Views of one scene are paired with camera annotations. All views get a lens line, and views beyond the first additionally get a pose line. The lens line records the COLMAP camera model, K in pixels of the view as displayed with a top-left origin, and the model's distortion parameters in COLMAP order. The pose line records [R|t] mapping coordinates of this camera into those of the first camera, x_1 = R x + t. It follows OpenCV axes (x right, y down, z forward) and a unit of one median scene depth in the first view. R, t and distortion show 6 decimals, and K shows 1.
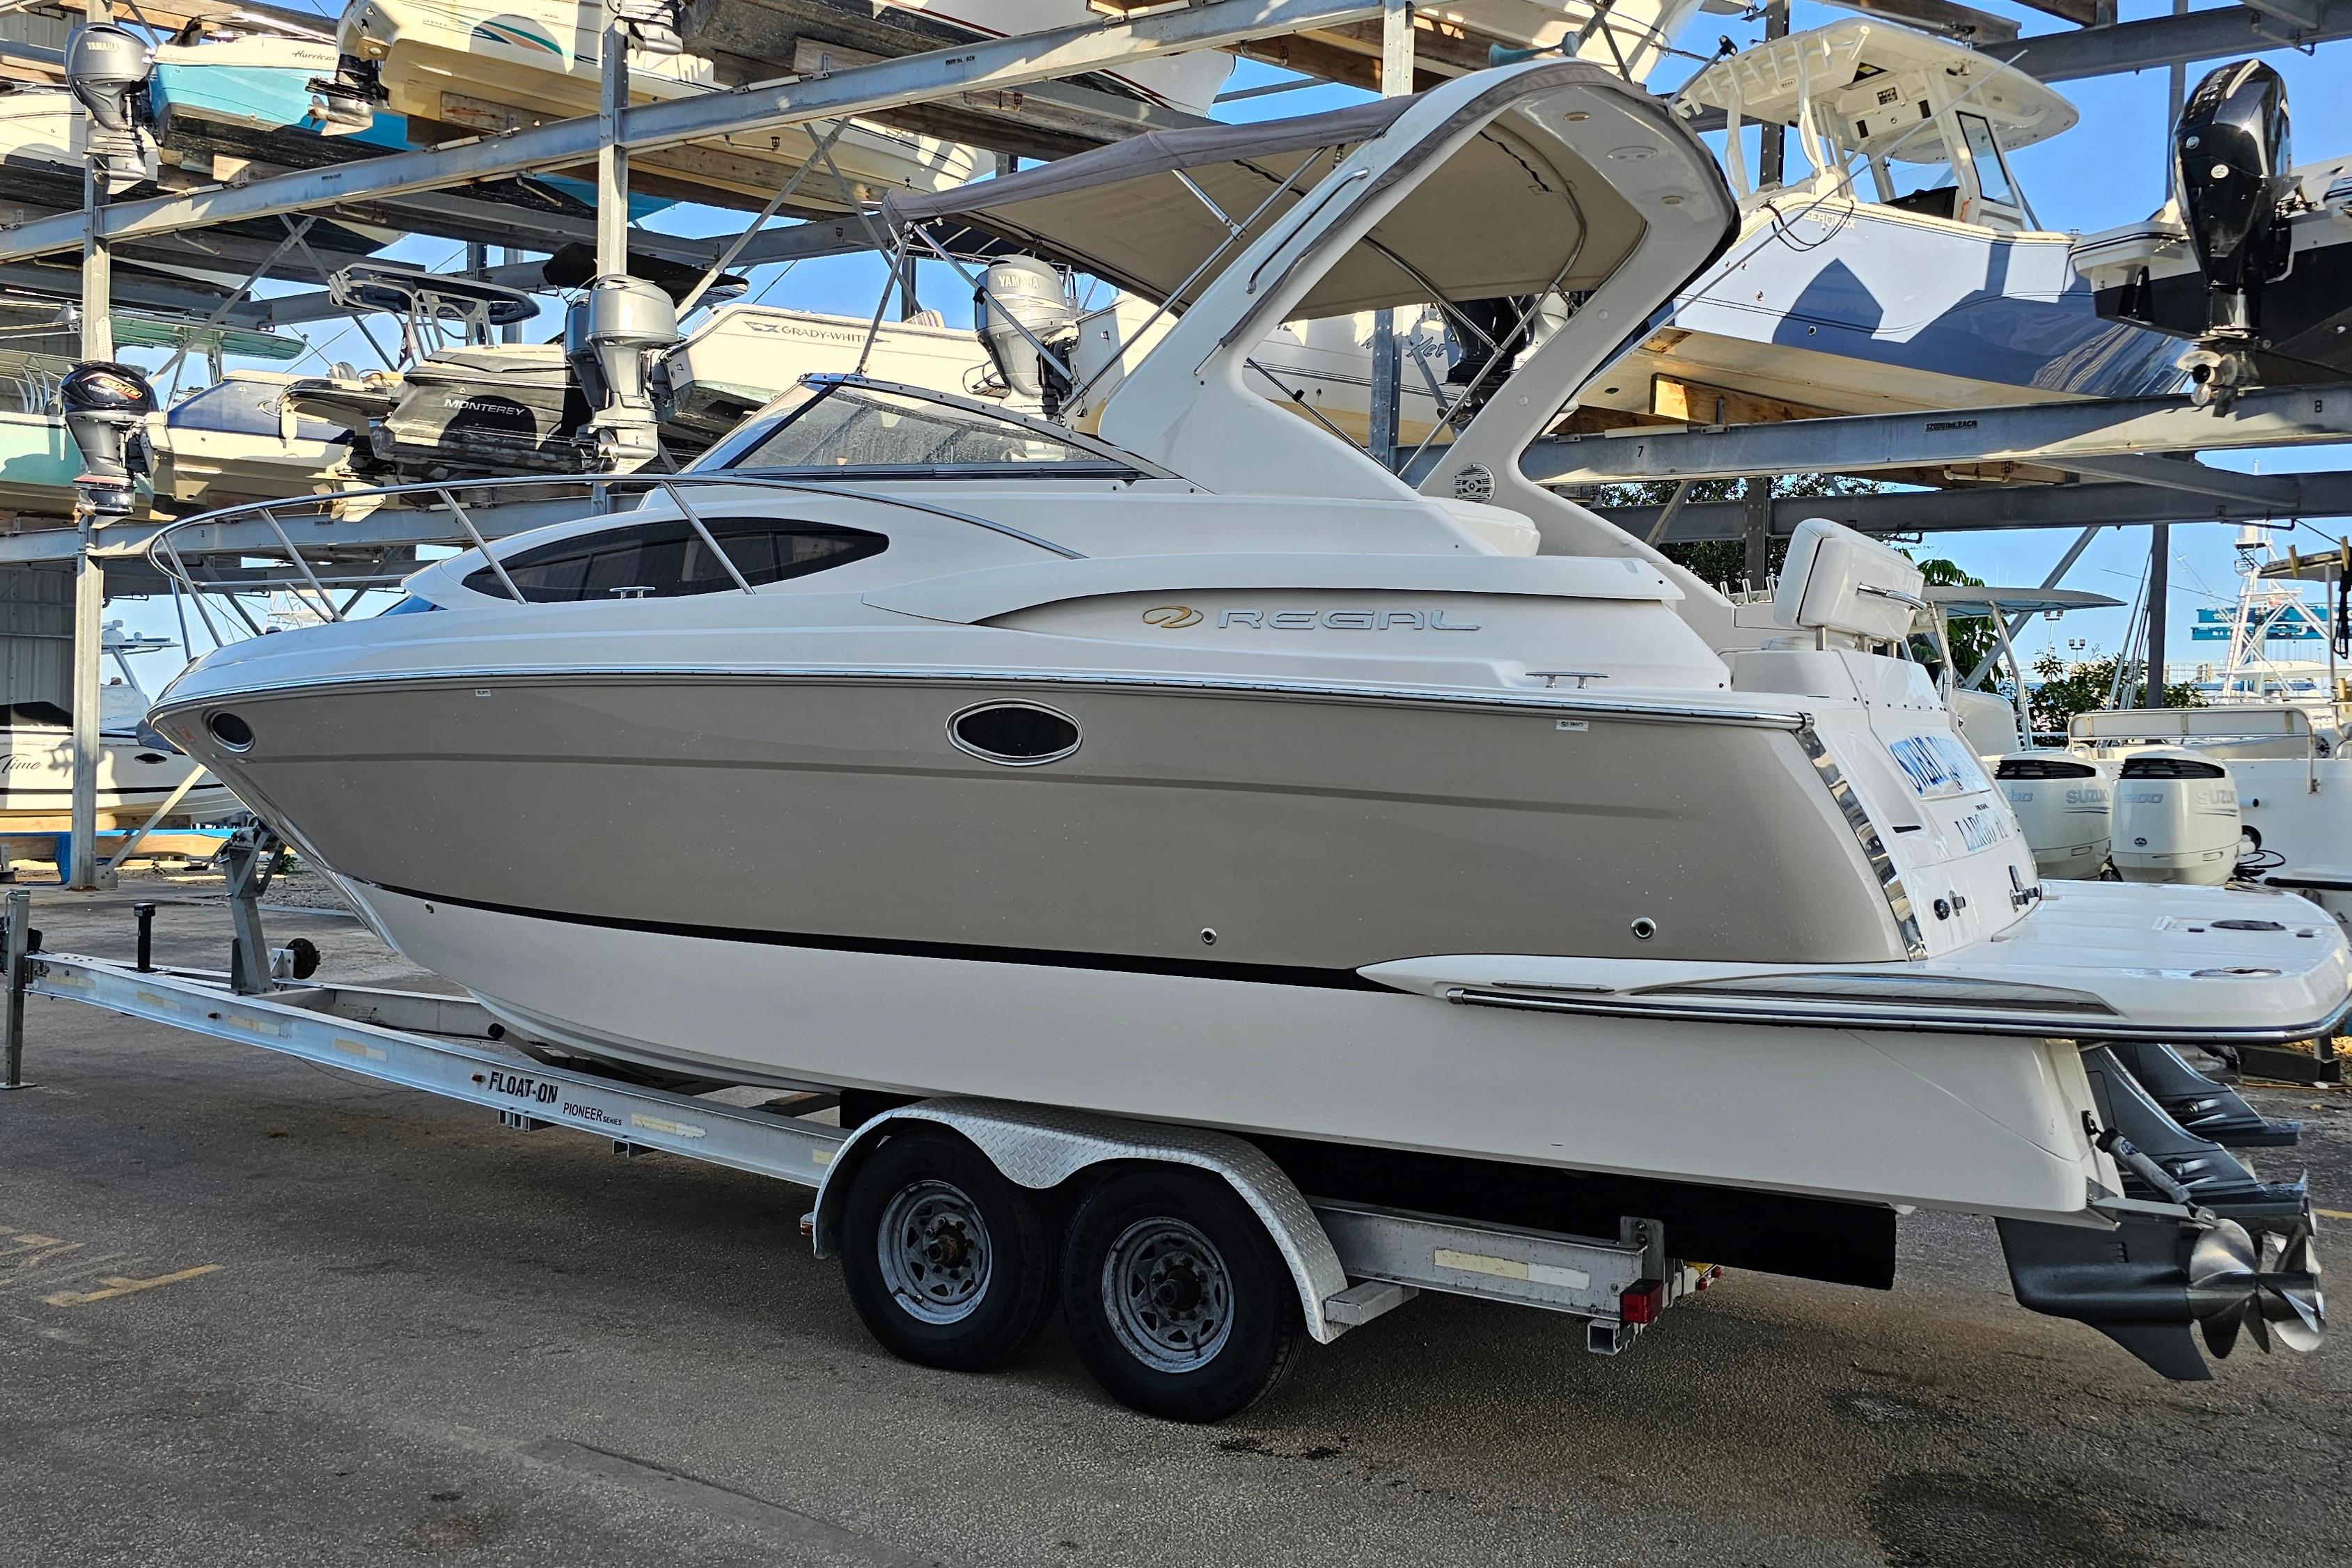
lens RADIAL K [[1889.1, 0, 1202.3], [0, 1889.1, 785.0], [0, 0, 1]] dist [0.078977, -0.073148]
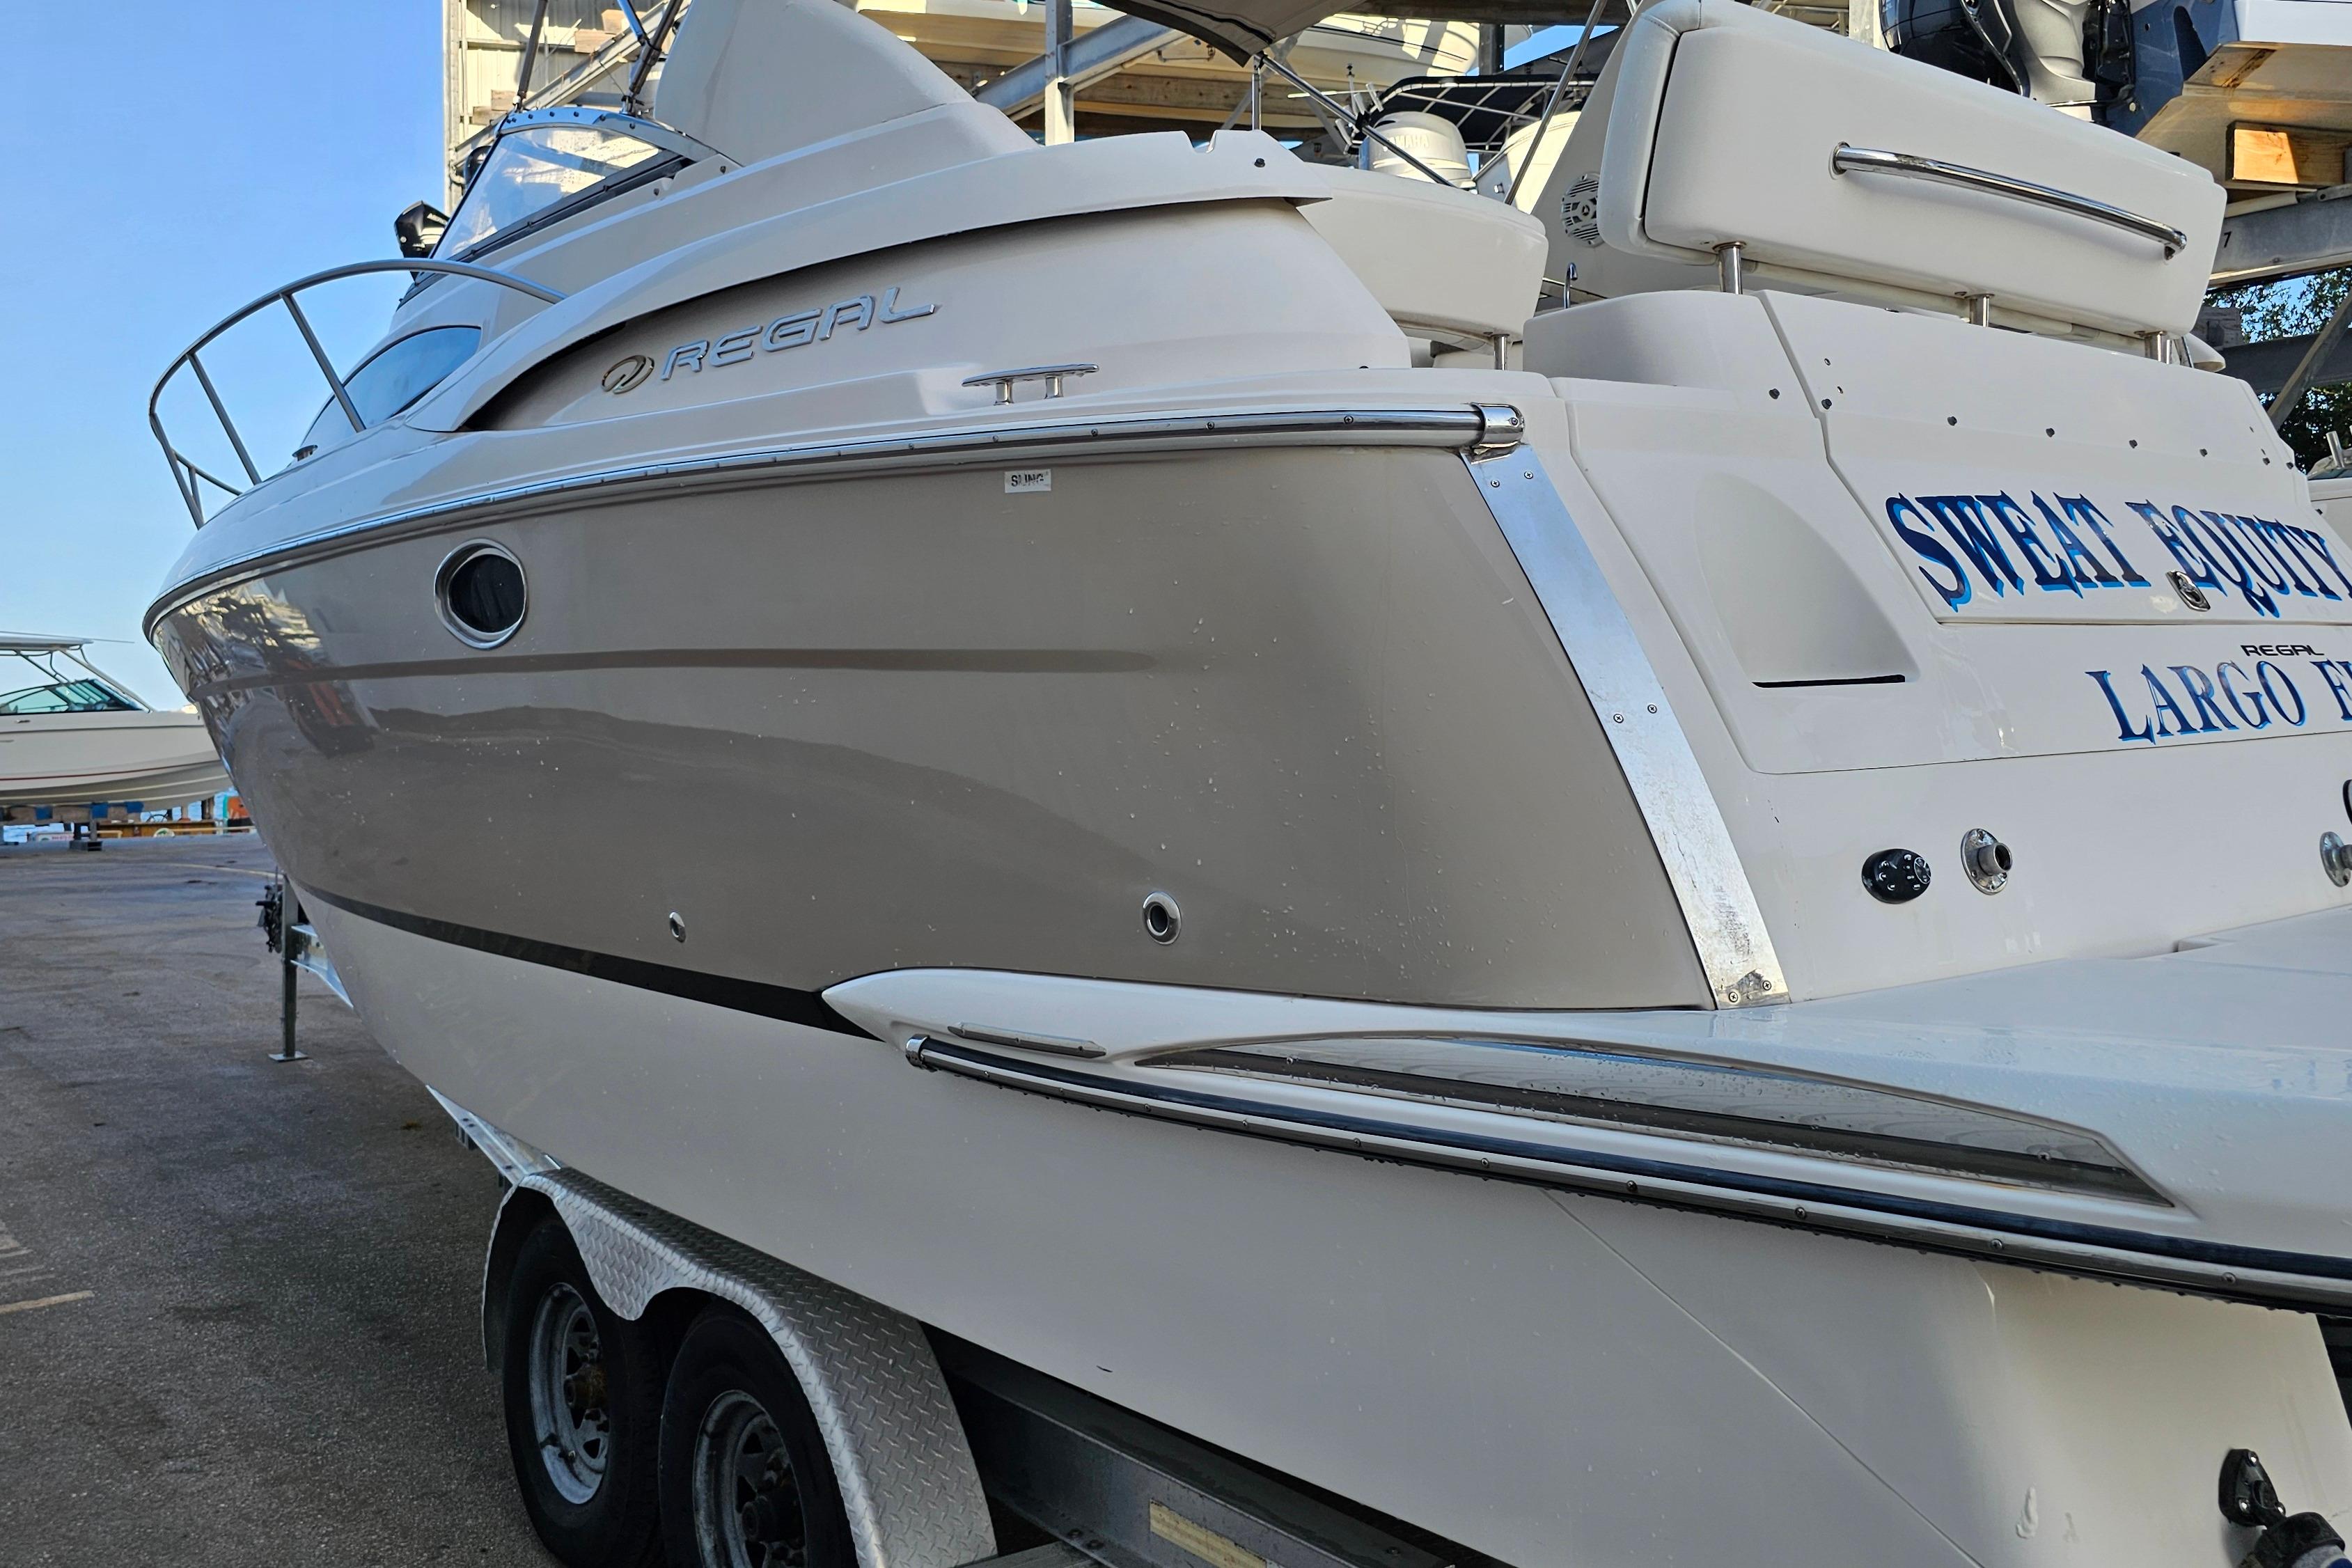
lens RADIAL K [[1874.0, 0, 1200.6], [0, 1874.0, 756.1], [0, 0, 1]] dist [0.083959, -0.096042]
pose [[0.927155, -0.022514, -0.374000, 0.136170], [0.020990, 0.999746, -0.008148, 0.013818], [0.374089, -0.000296, 0.927393, 0.197865]]
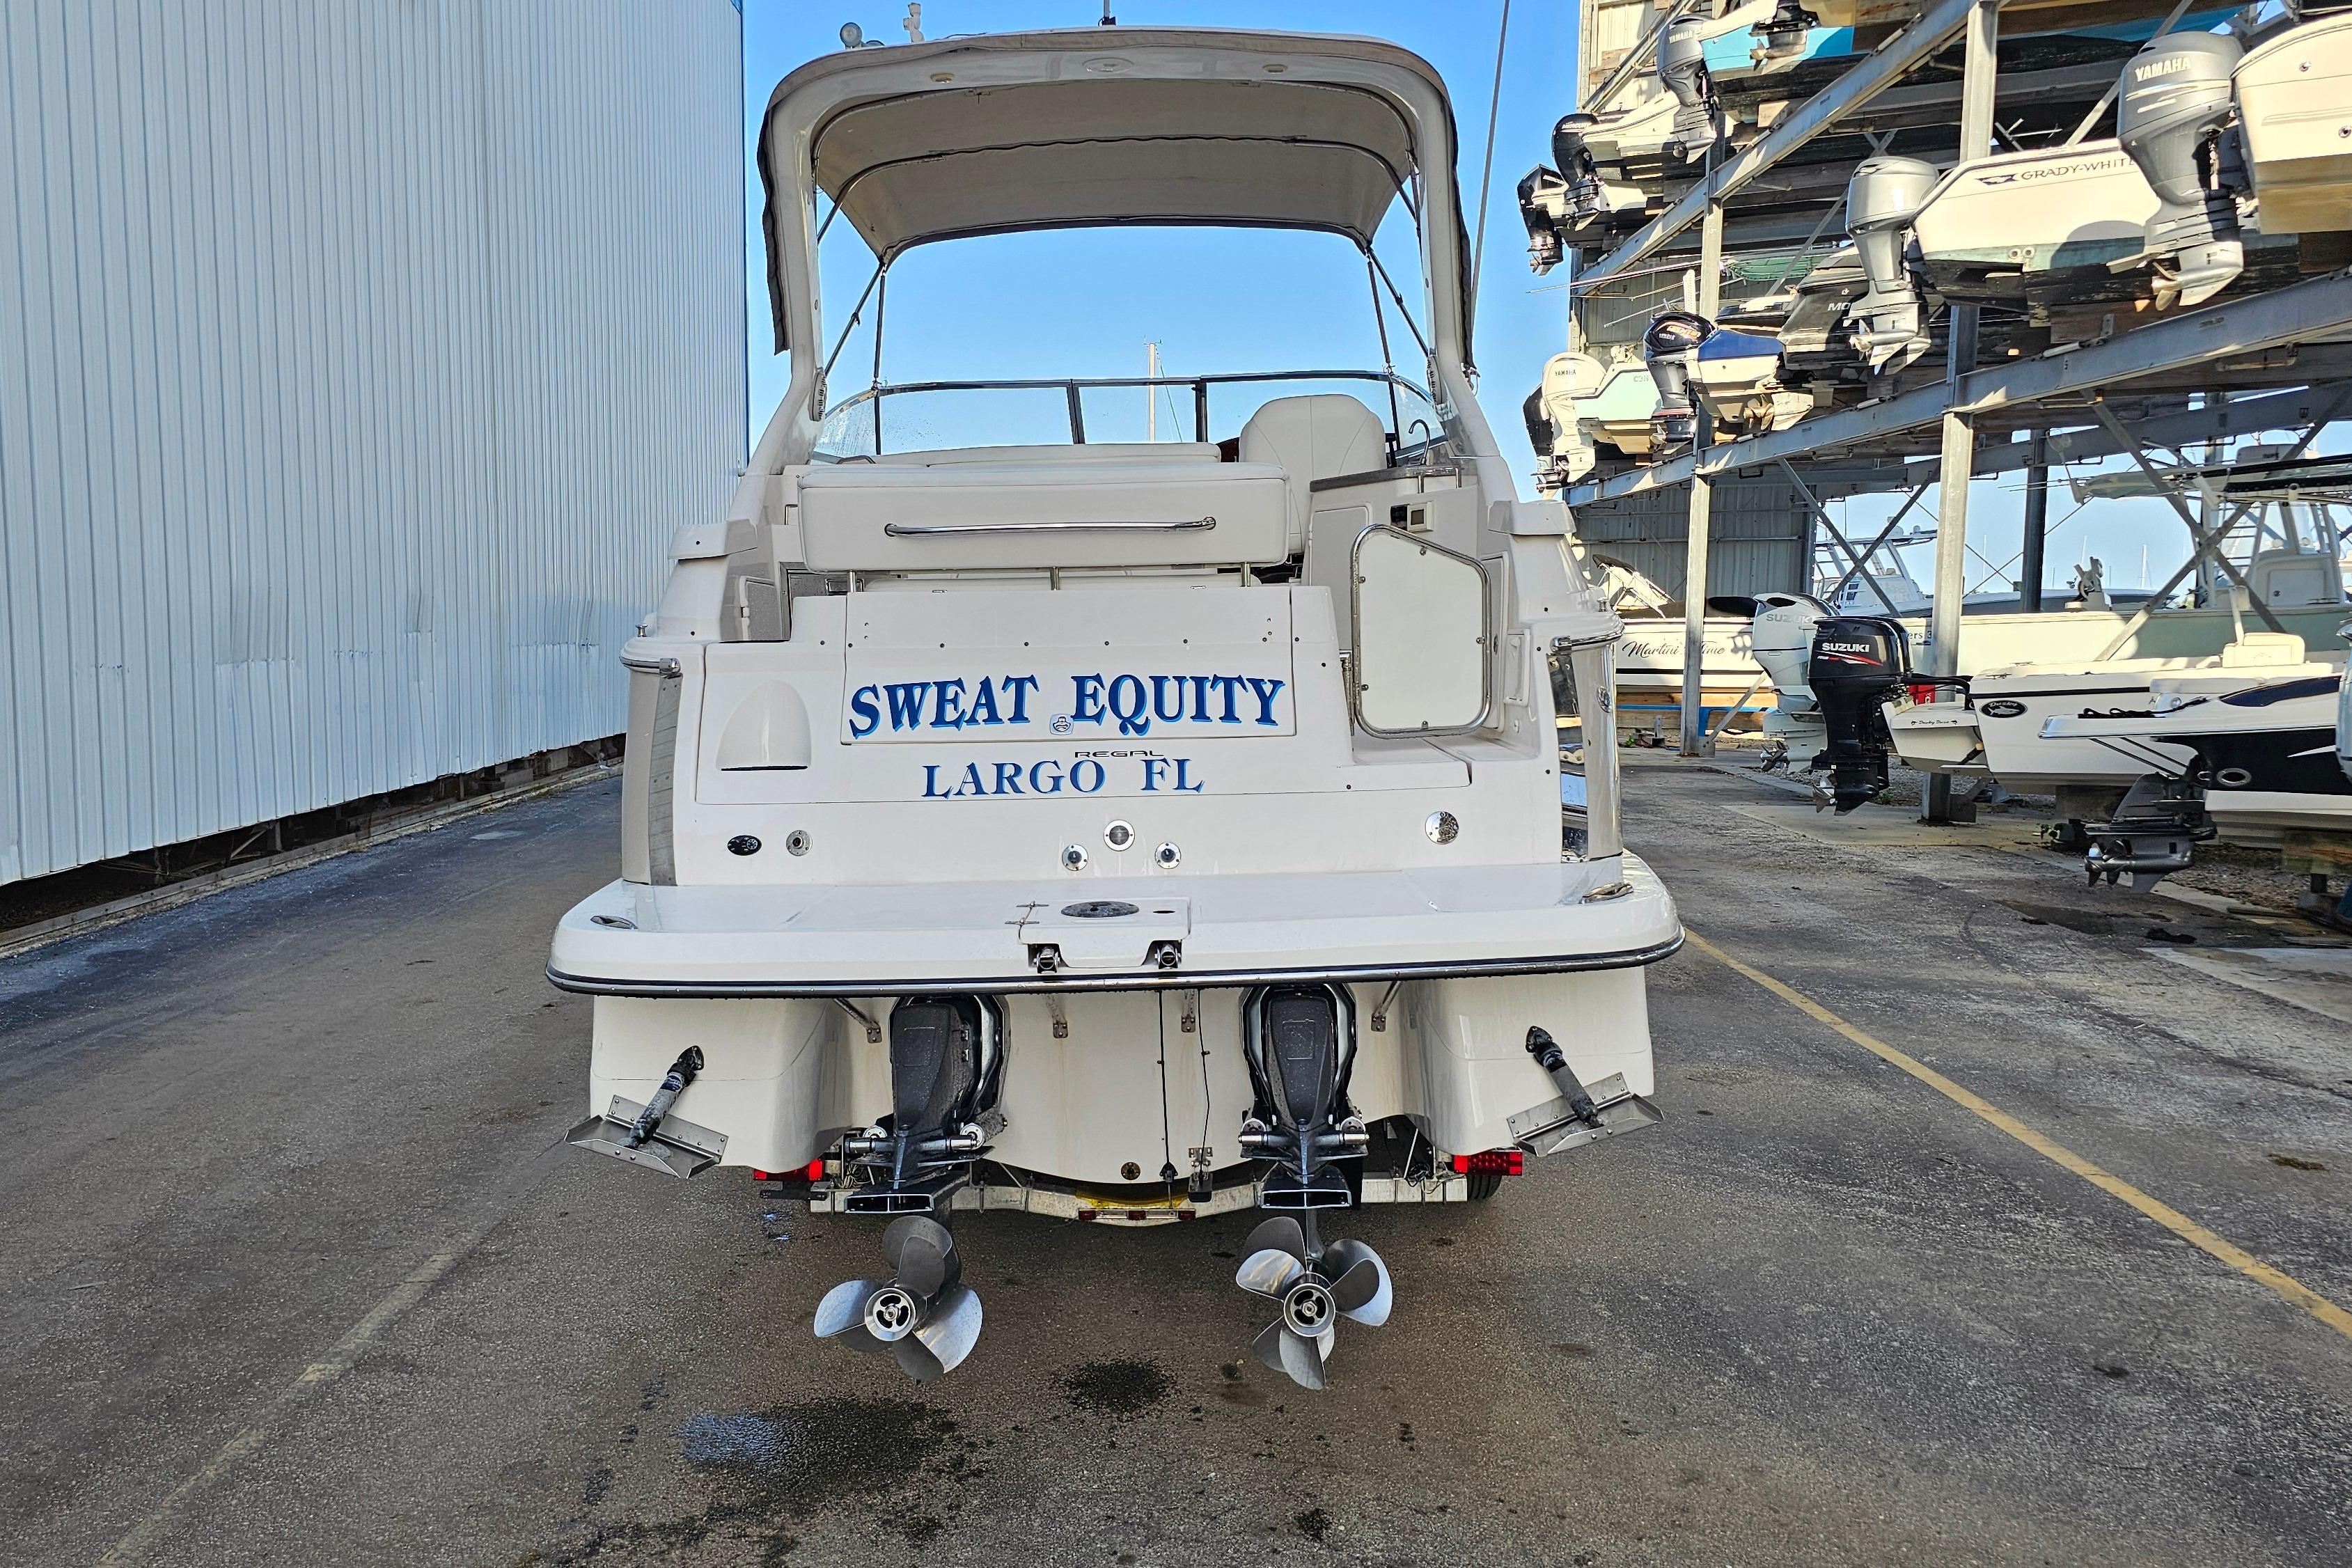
lens RADIAL K [[1867.1, 0, 1176.0], [0, 1867.1, 784.0], [0, 0, 1]] dist [0.109094, -0.124296]
pose [[0.479895, 0.065932, -0.874845, 0.465192], [-0.007946, 0.997458, 0.070813, -0.013759], [0.877290, -0.027031, 0.479199, 0.240414]]
